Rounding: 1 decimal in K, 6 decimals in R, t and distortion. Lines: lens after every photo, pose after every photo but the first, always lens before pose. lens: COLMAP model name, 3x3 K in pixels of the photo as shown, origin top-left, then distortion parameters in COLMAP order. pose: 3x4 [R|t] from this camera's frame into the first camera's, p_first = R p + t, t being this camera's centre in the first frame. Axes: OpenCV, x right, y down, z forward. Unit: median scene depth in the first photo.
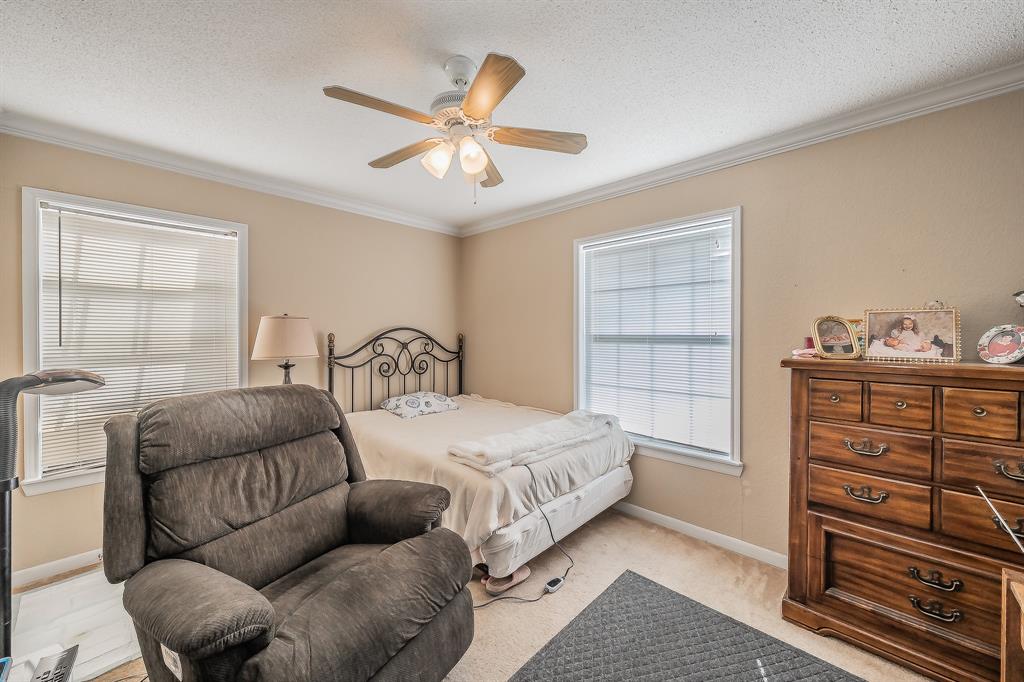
lens RADIAL K [[377.4, 0, 511.1], [0, 377.4, 333.9], [0, 0, 1]] dist [-0.000420, -0.000014]
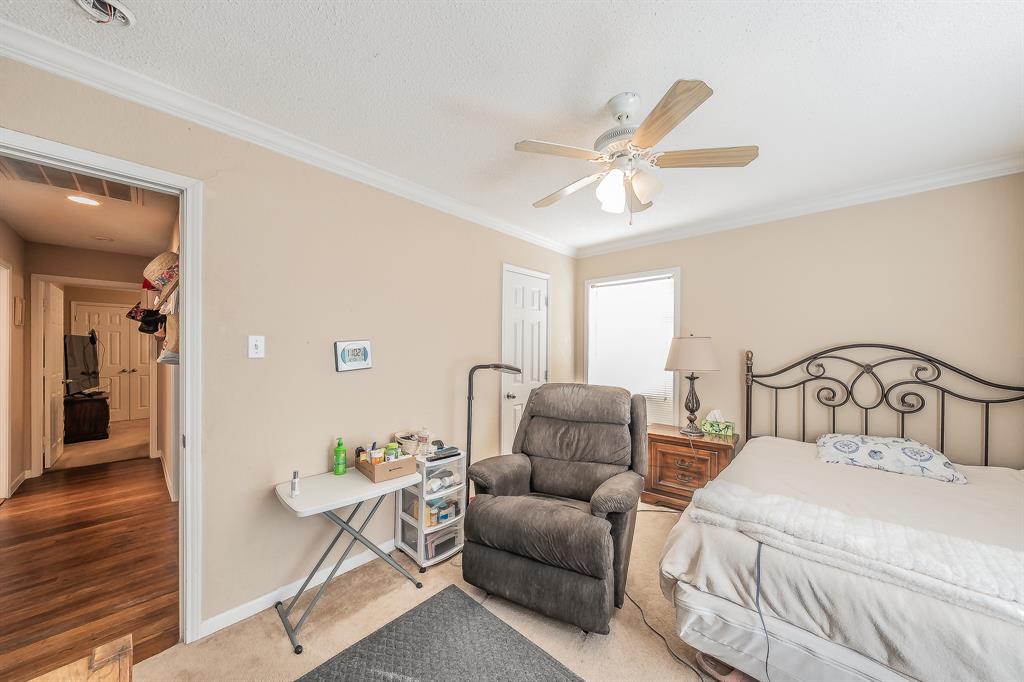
lens RADIAL K [[349.5, 0, 503.7], [0, 349.5, 338.3], [0, 0, 1]] dist [-0.002372, -0.000071]
pose [[0.023265, -0.027150, -0.999361, 0.406177], [-0.004921, 0.999616, -0.027271, -0.005813], [0.999717, 0.005552, 0.023123, 0.304508]]
